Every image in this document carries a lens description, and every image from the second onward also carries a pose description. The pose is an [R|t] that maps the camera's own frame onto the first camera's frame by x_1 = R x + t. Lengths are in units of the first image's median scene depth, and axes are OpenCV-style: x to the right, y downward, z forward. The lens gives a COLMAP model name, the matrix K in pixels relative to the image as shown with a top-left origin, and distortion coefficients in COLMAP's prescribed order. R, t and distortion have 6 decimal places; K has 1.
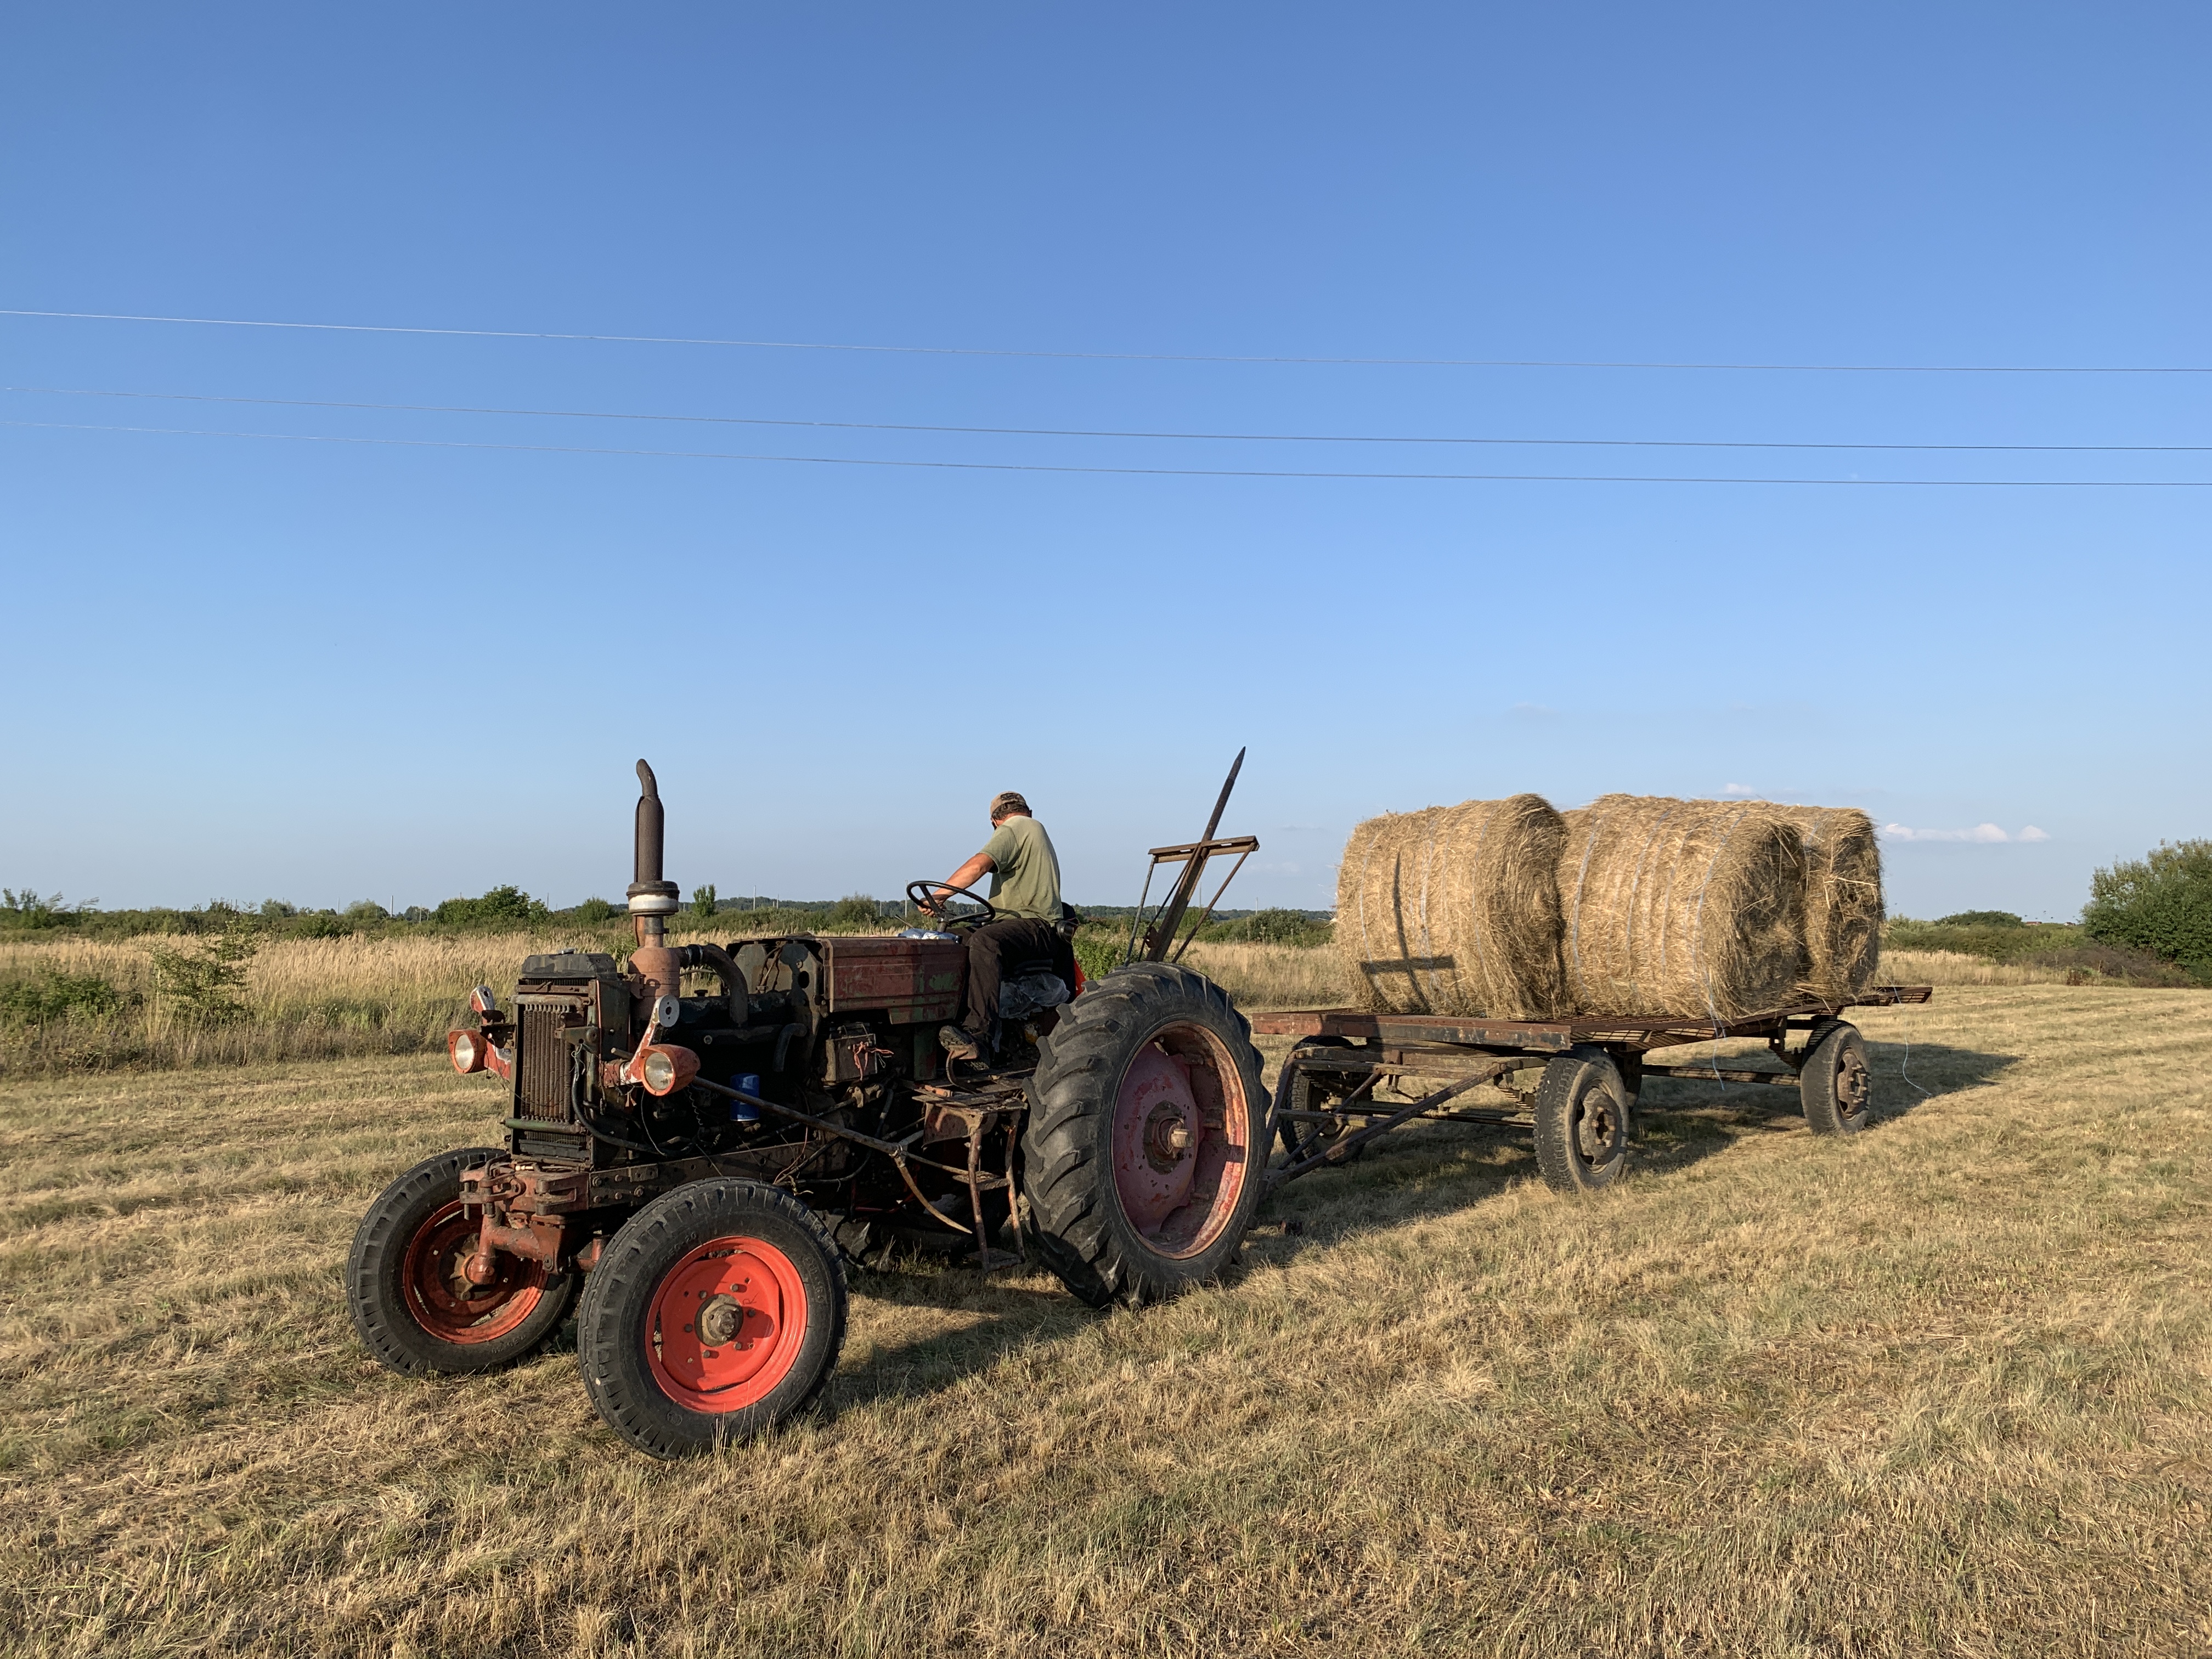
lens RADIAL K [[1663.1, 0, 1109.9], [0, 1663.1, 731.0], [0, 0, 1]] dist [-0.001171, -0.000703]
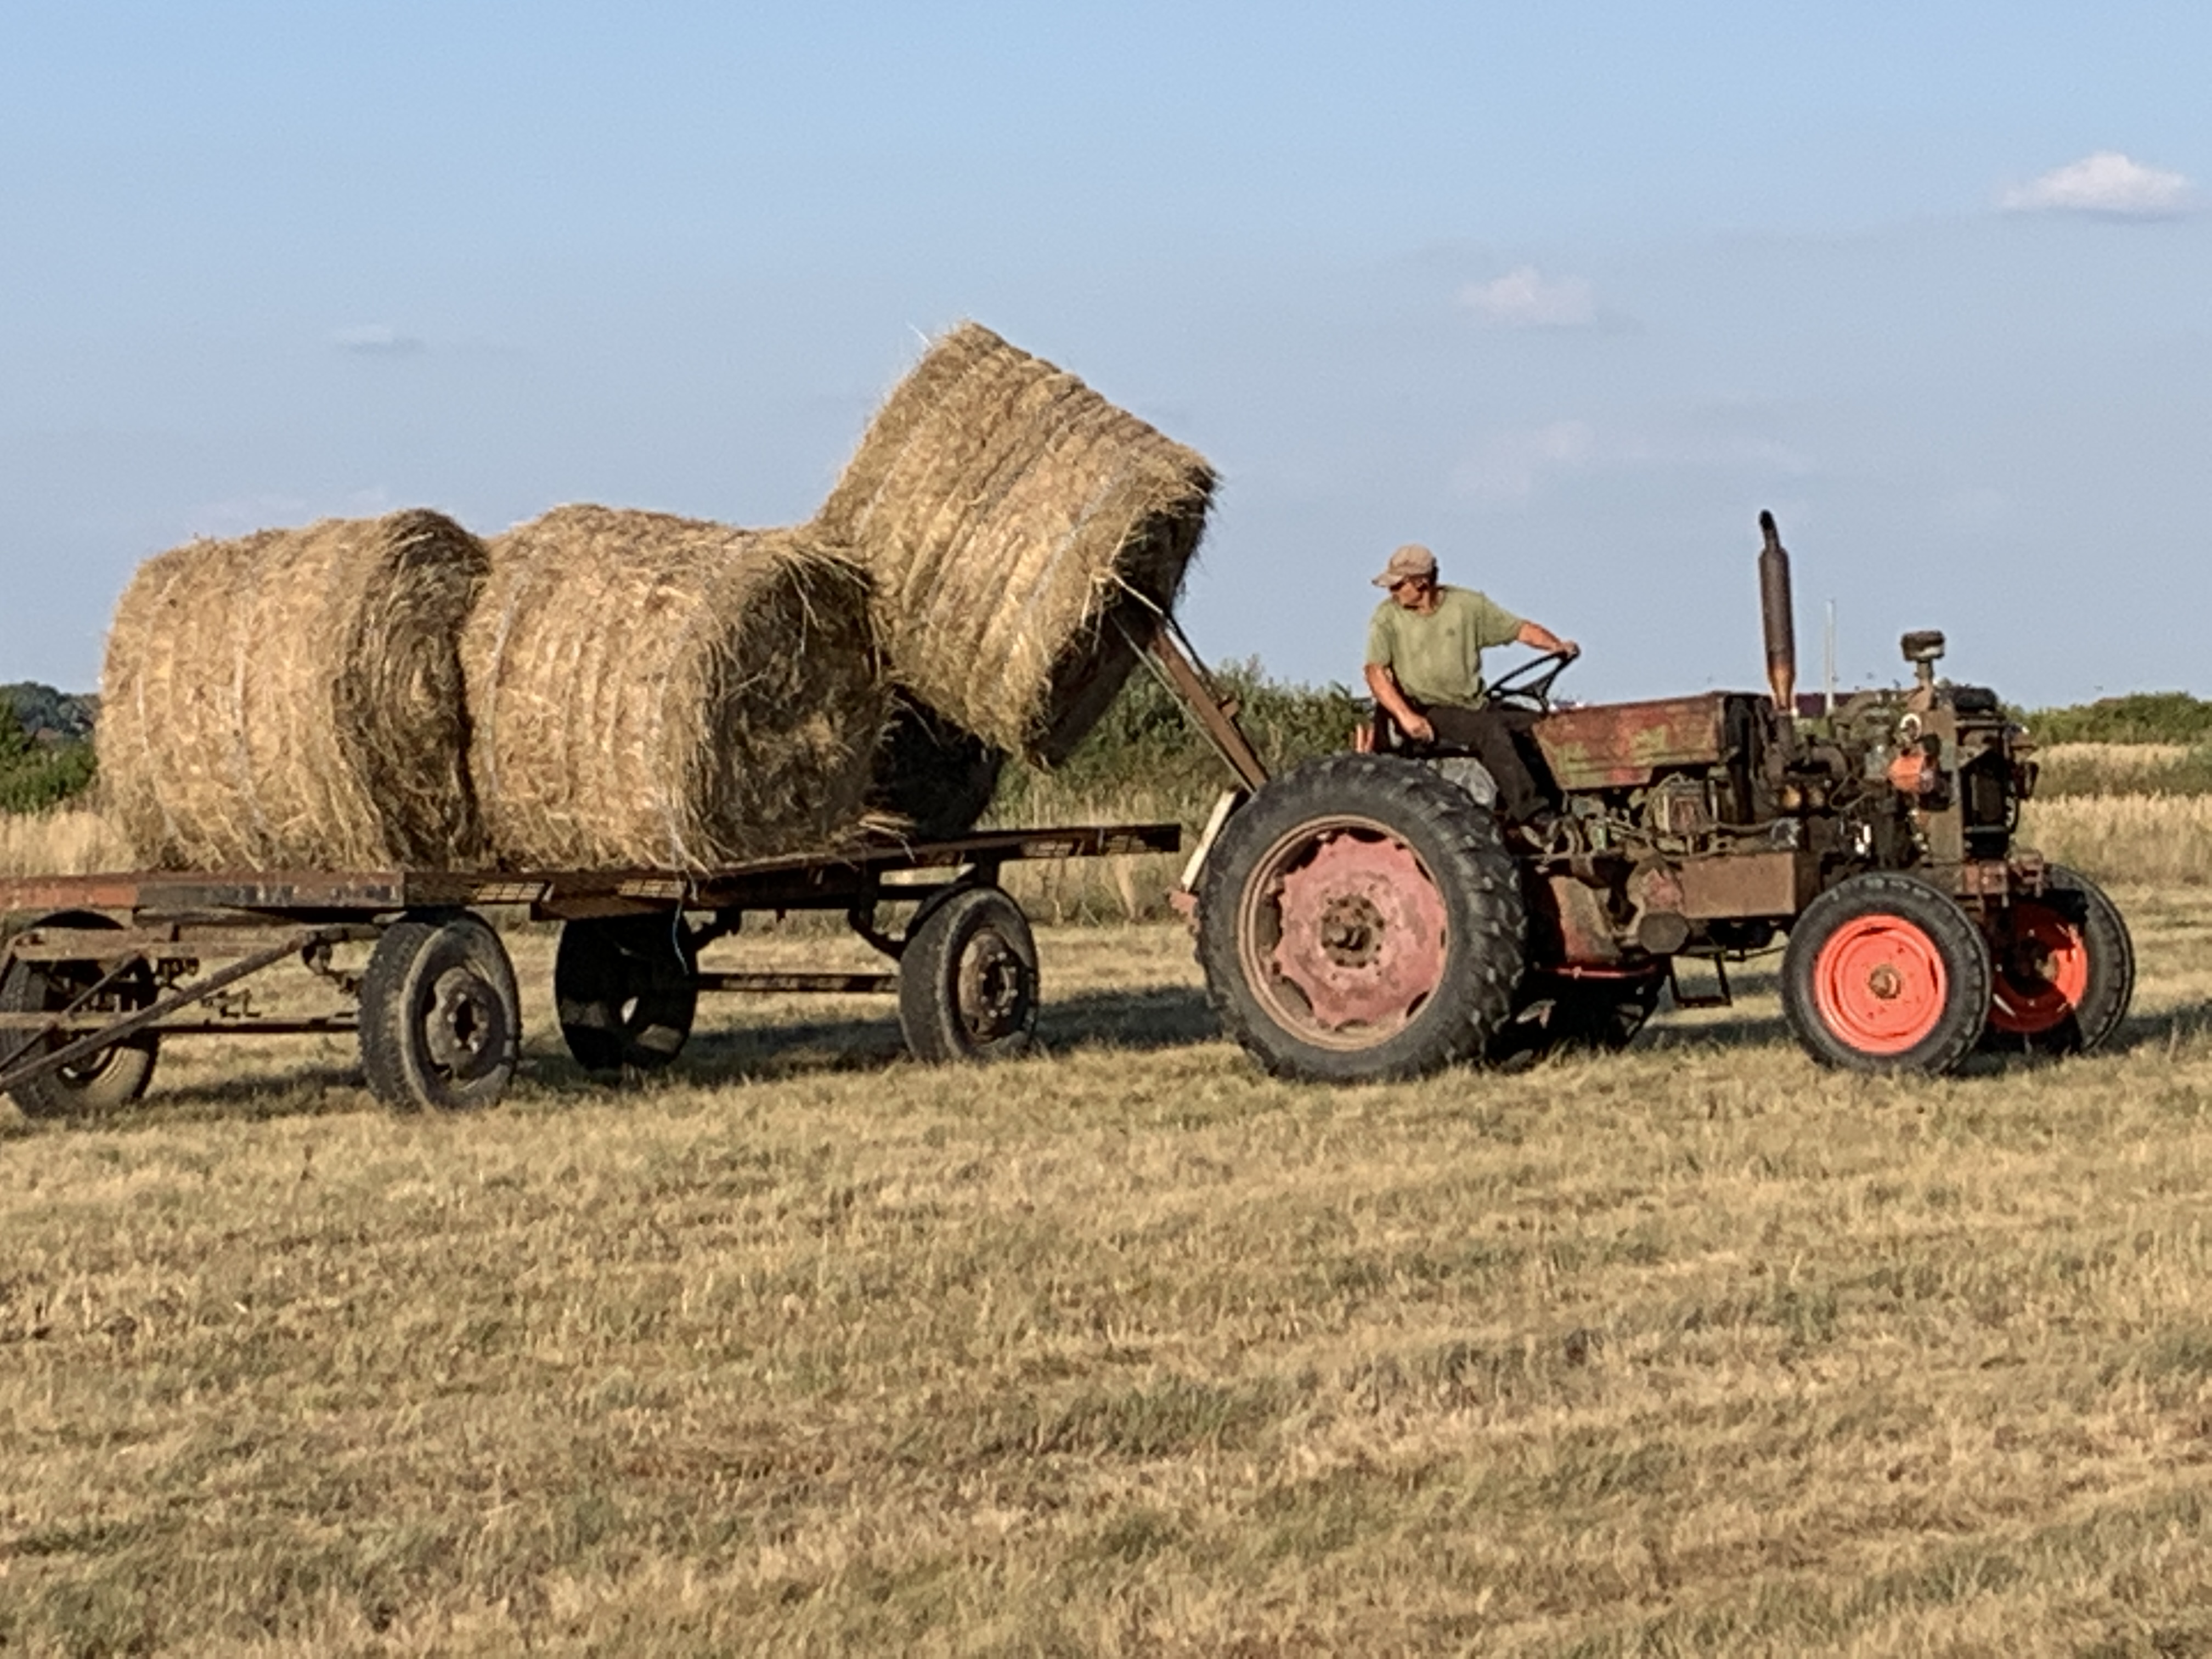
lens RADIAL K [[7024.0, 0, 1106.0], [0, 7024.0, 829.5], [0, 0, 1]] dist [-0.257242, -1.453582]
pose [[0.980811, -0.025653, 0.193265, 0.003979], [-0.000087, 0.991247, 0.132018, -0.190345], [-0.194960, -0.129501, 0.972224, -1.599496]]
